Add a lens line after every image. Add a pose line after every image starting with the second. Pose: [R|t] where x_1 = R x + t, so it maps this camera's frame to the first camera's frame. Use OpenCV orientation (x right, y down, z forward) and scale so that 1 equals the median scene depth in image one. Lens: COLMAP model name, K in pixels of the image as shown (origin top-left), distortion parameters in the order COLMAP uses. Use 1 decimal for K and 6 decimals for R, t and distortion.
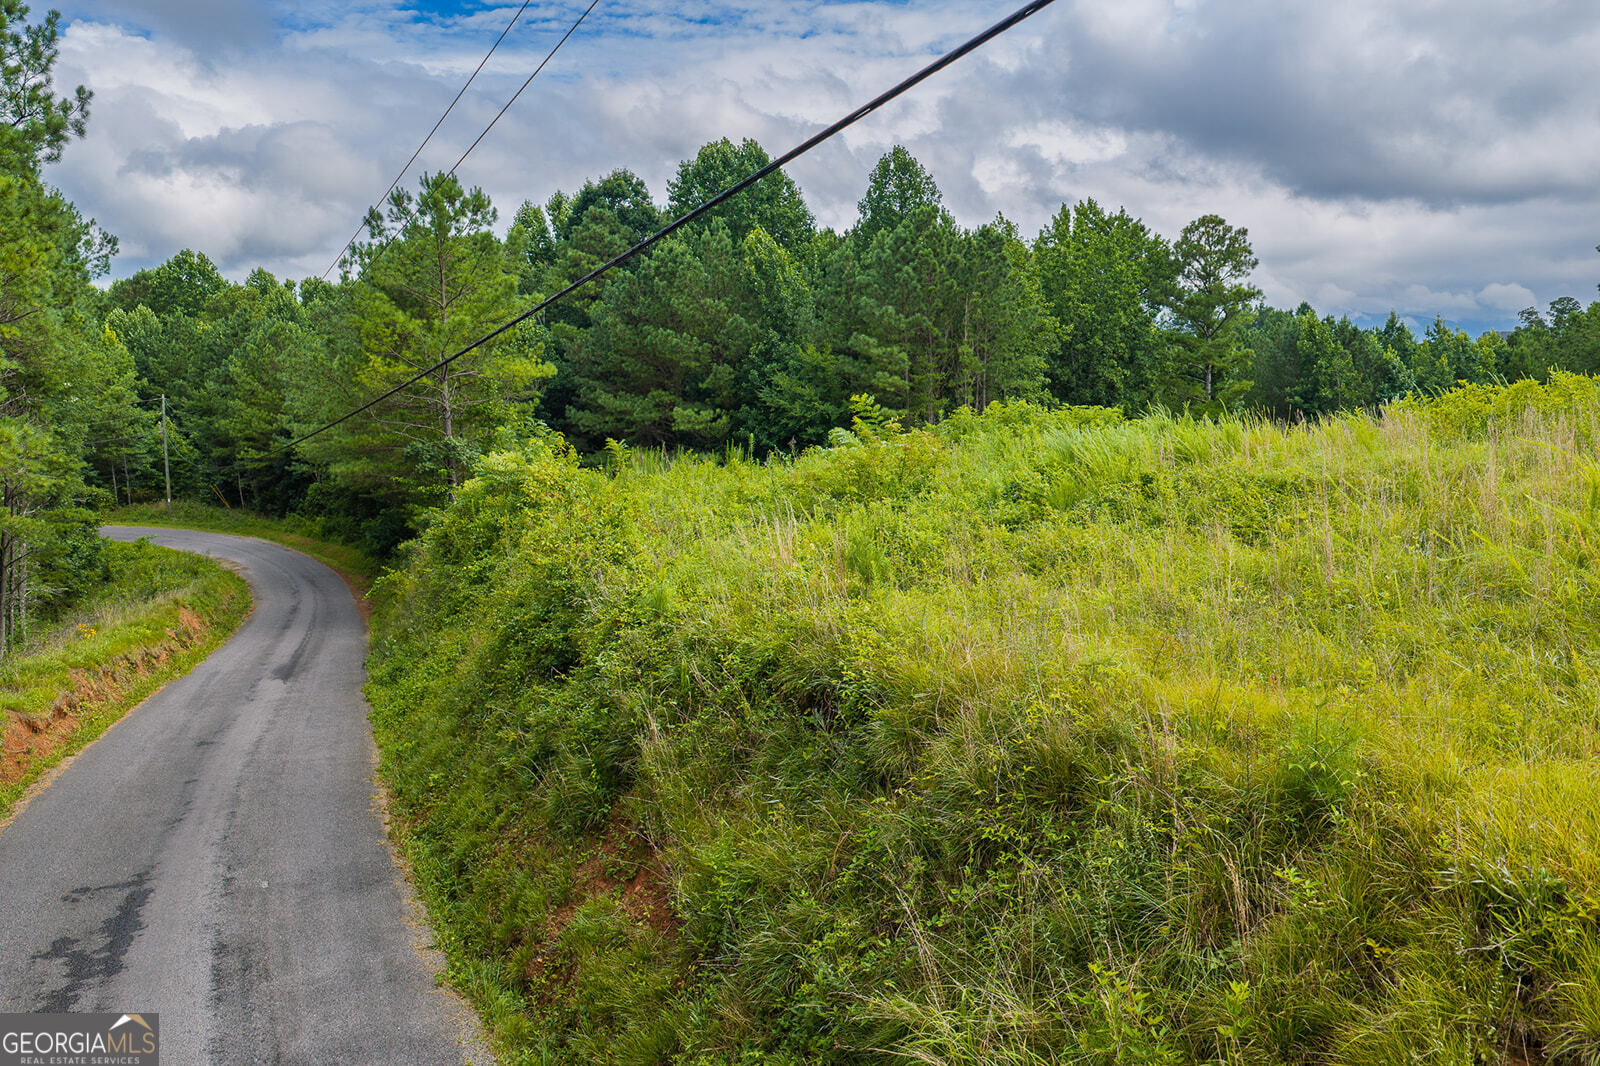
lens RADIAL K [[1316.2, 0, 799.7], [0, 1316.2, 588.5], [0, 0, 1]] dist [0.035329, -0.004378]
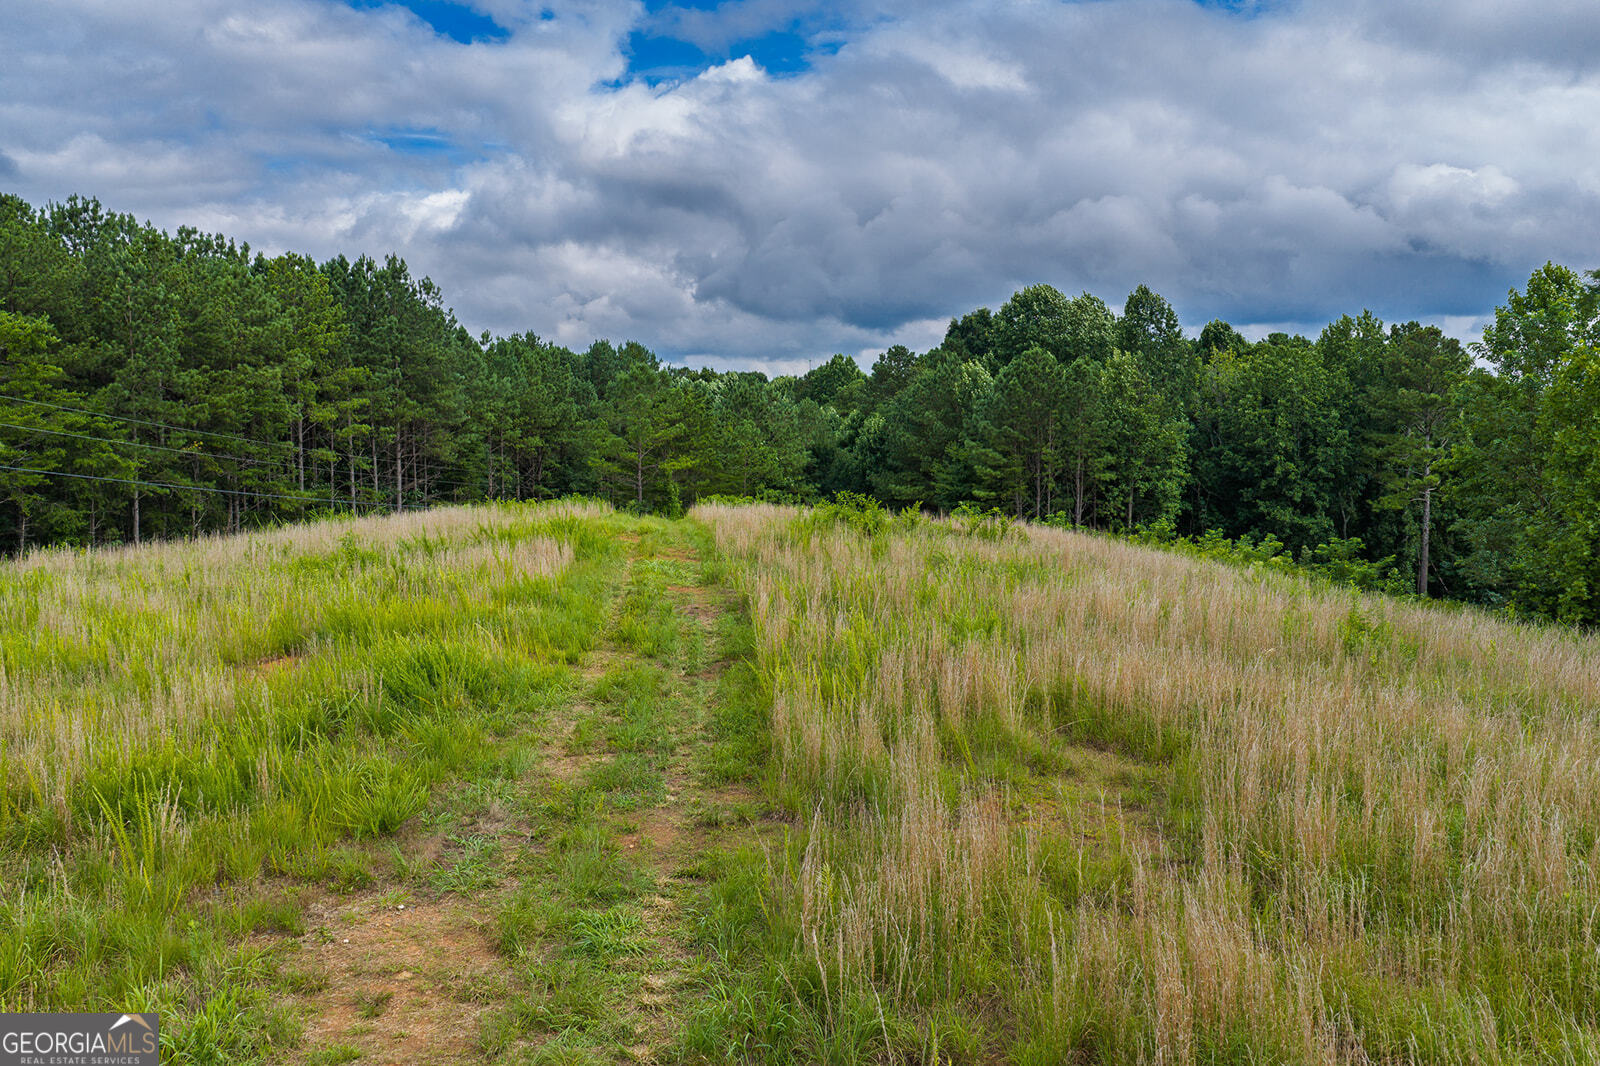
lens RADIAL K [[1326.0, 0, 807.3], [0, 1326.0, 539.8], [0, 0, 1]] dist [0.019332, -0.027674]
pose [[0.804454, 0.060323, -0.590944, 0.684570], [-0.102368, 0.994025, -0.037885, -0.008474], [0.585128, 0.090970, 0.805822, -0.242603]]
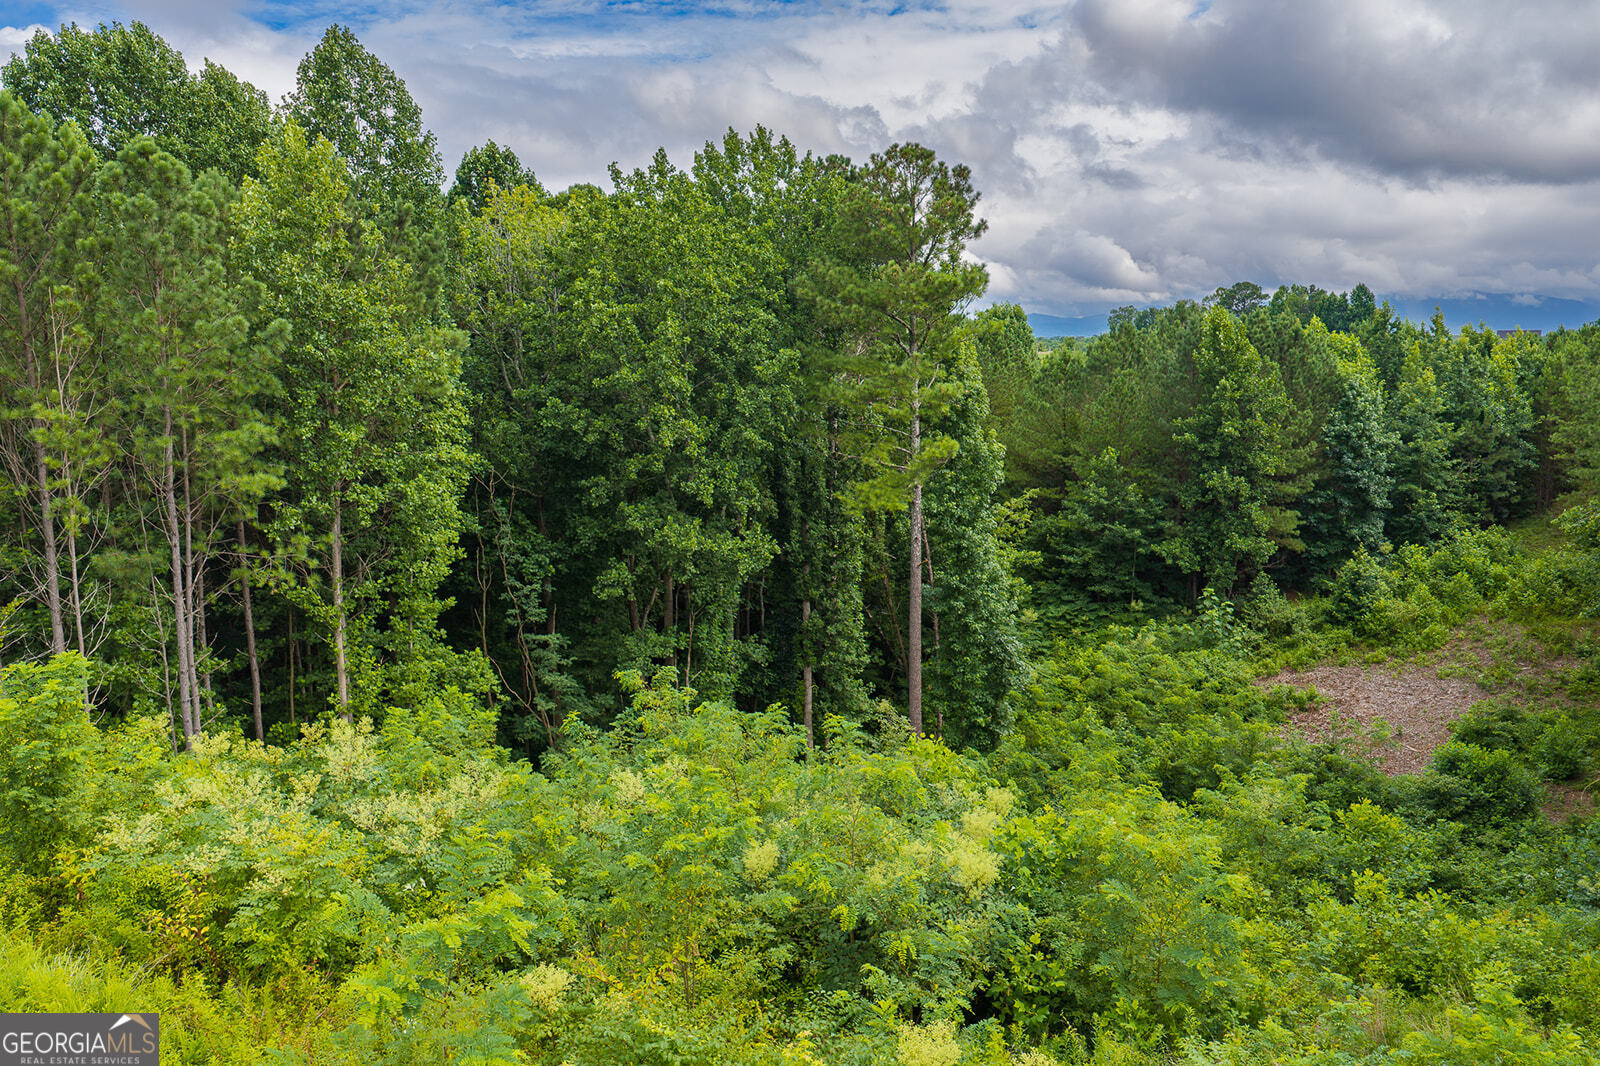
lens RADIAL K [[1338.6, 0, 801.6], [0, 1338.6, 538.4], [0, 0, 1]] dist [0.009661, -0.006530]
pose [[0.997553, 0.010676, -0.069089, 0.370266], [-0.012314, 0.999652, -0.023321, -0.119750], [0.068816, 0.024114, 0.997338, 0.515182]]
